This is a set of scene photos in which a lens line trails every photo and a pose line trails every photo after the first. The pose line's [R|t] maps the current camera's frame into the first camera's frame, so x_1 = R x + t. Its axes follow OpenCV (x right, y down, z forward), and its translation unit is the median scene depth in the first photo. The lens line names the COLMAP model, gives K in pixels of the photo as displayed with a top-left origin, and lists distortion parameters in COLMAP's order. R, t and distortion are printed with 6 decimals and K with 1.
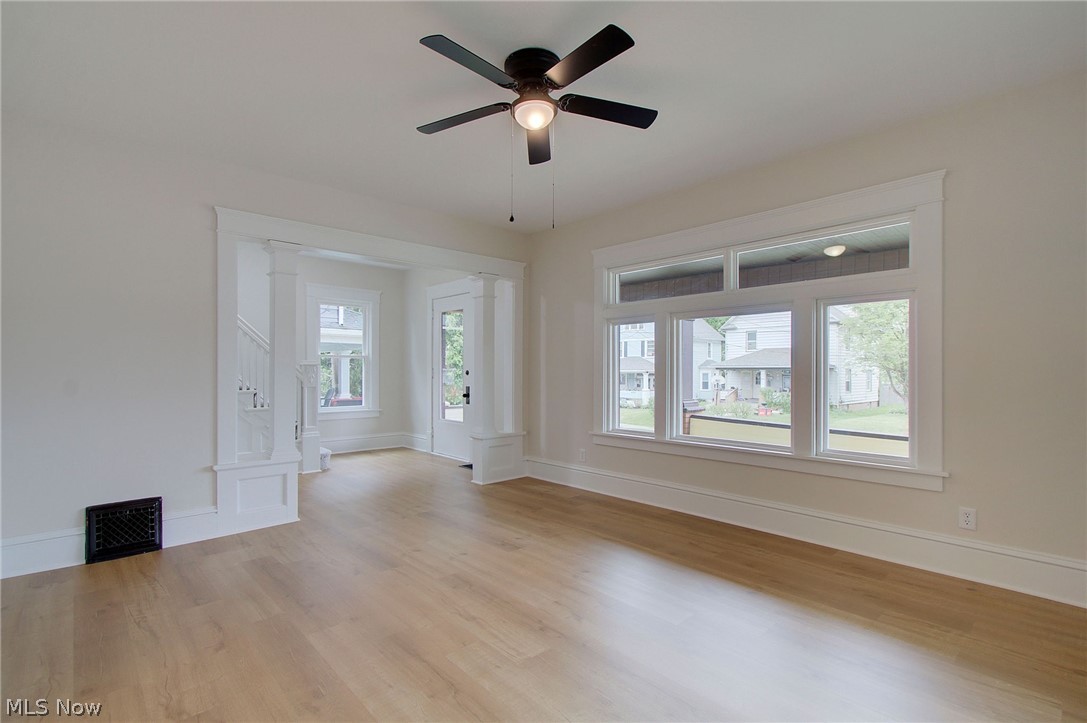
lens RADIAL K [[503.8, 0, 542.3], [0, 503.8, 373.9], [0, 0, 1]] dist [0.002910, 0.000769]
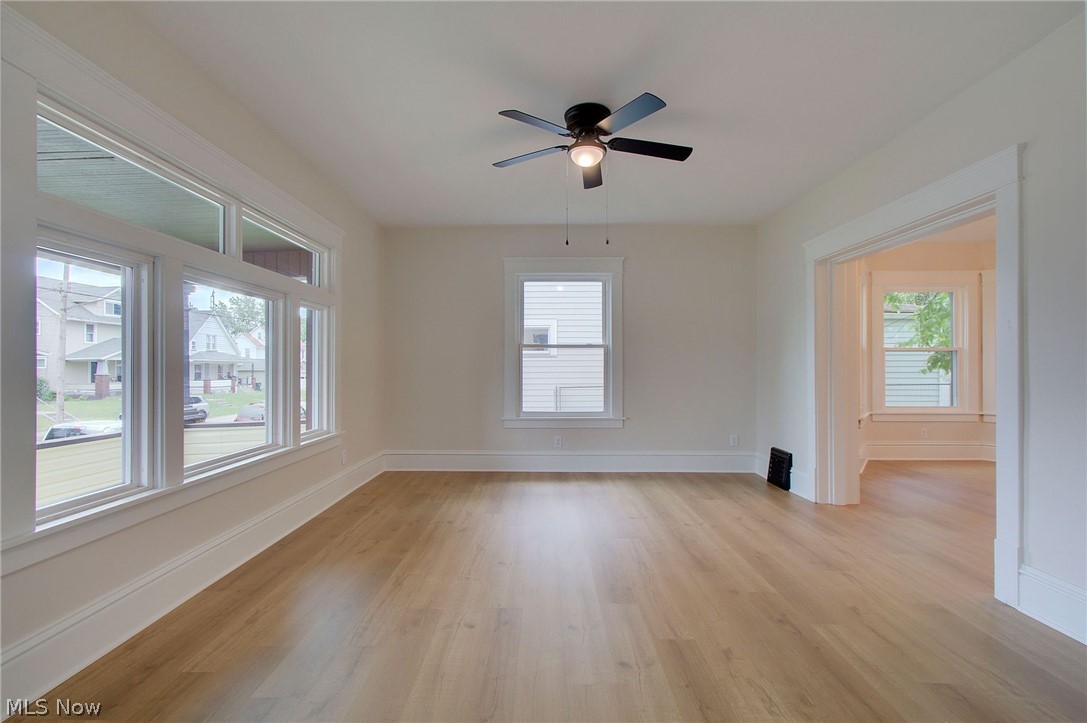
lens RADIAL K [[490.0, 0, 538.7], [0, 490.0, 365.1], [0, 0, 1]] dist [-0.000740, 0.000557]
pose [[-0.727389, -0.001265, 0.686224, -0.588858], [0.000518, 0.999997, 0.002393, -0.005613], [-0.686225, 0.002096, -0.727386, 1.534085]]
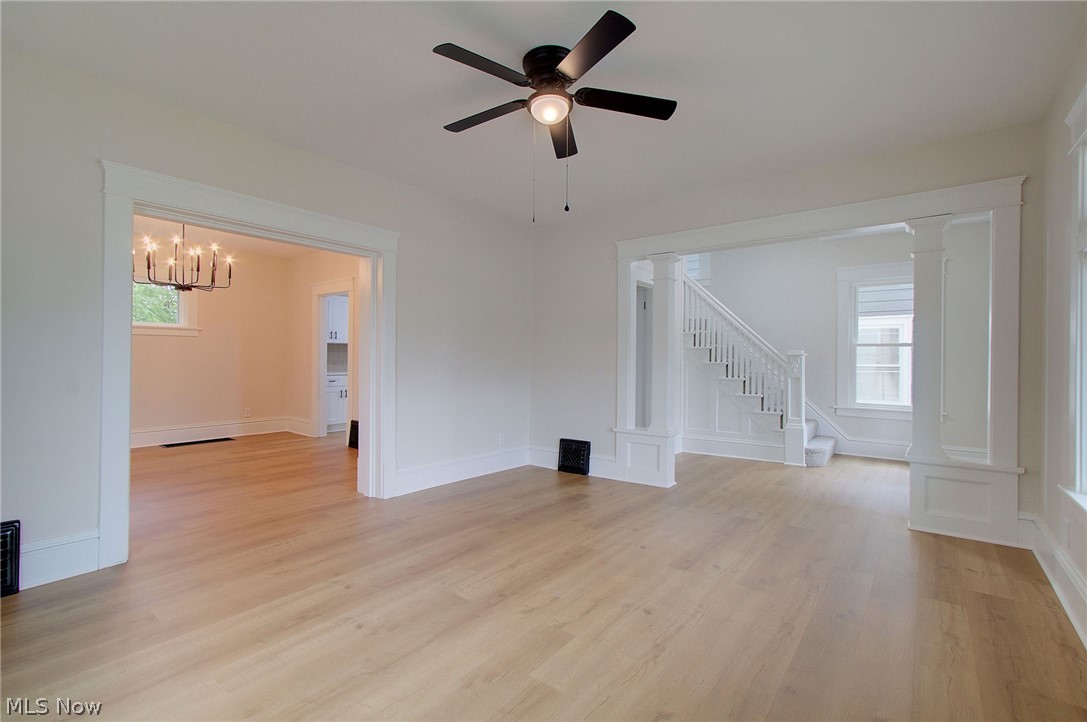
lens RADIAL K [[496.4, 0, 531.8], [0, 496.4, 349.3], [0, 0, 1]] dist [0.001012, 0.000942]
pose [[0.149581, -0.021354, -0.988519, 0.777060], [-0.011828, 0.999657, -0.023384, -0.001063], [0.988679, 0.015190, 0.149277, 0.643903]]
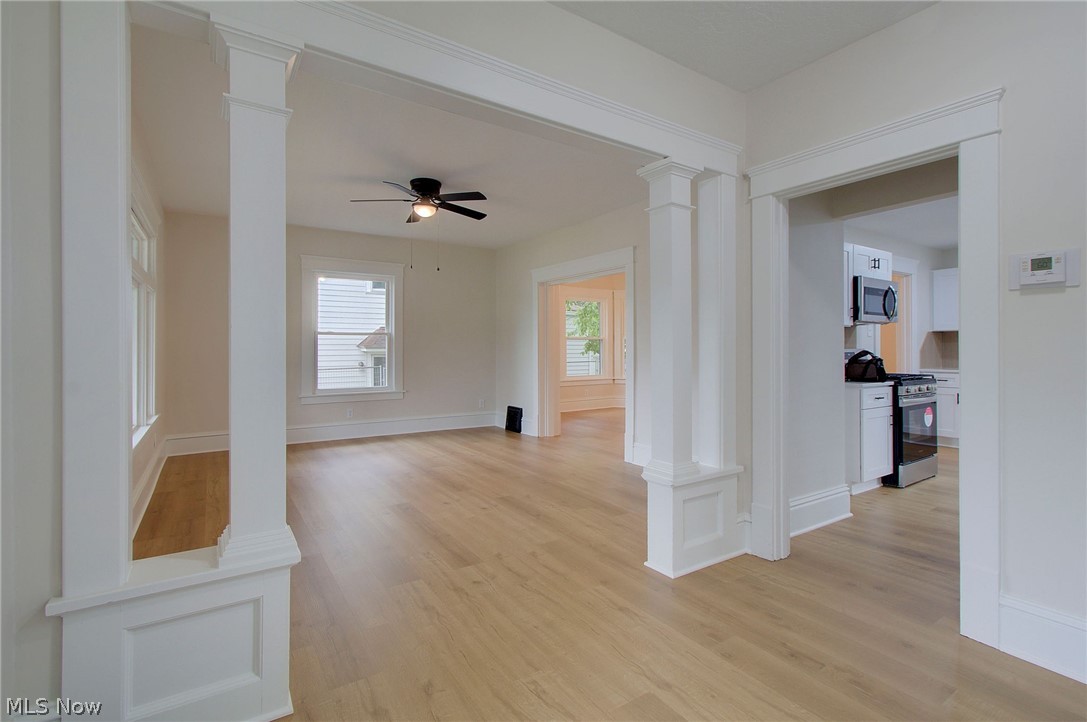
lens RADIAL K [[496.4, 0, 531.8], [0, 496.4, 349.3], [0, 0, 1]] dist [0.001012, 0.000942]
pose [[-0.985149, -0.003253, 0.171671, -0.559817], [-0.002474, 0.999986, 0.004750, -0.012178], [-0.171684, 0.004255, -0.985143, 2.138686]]
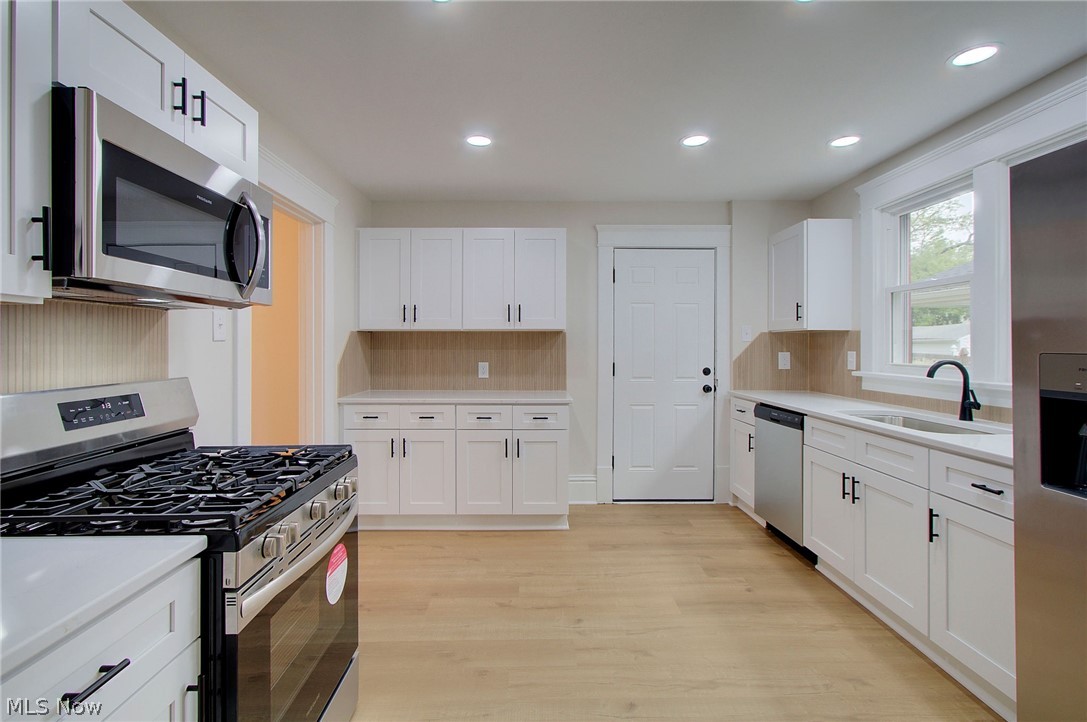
lens RADIAL K [[496.4, 0, 531.8], [0, 496.4, 349.3], [0, 0, 1]] dist [0.001012, 0.000942]
pose [[-0.675576, -0.000226, -0.737290, -1.203411], [-0.009549, 0.999919, 0.008443, -0.048114], [0.737228, 0.012744, -0.675524, 1.014029]]
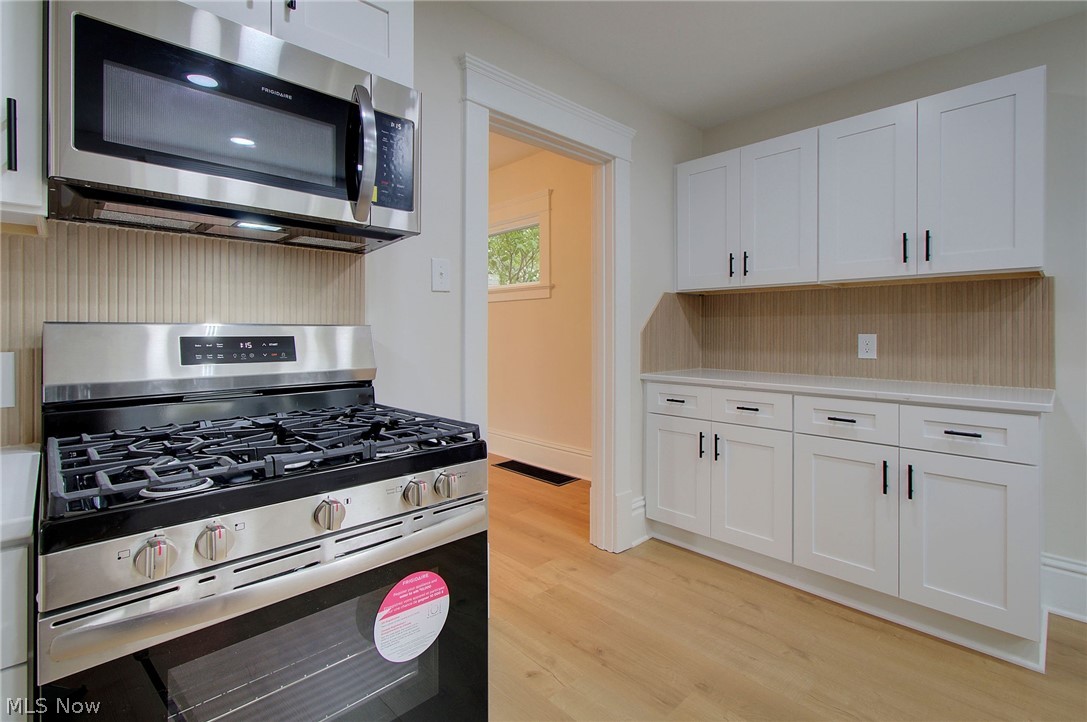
lens RADIAL K [[501.5, 0, 534.6], [0, 501.5, 332.0], [0, 0, 1]] dist [0.001508, 0.000616]
pose [[-0.999842, -0.007331, -0.016207, -1.504520], [-0.007432, 0.999953, 0.006175, -0.007003], [0.016161, 0.006294, -0.999850, 0.869131]]
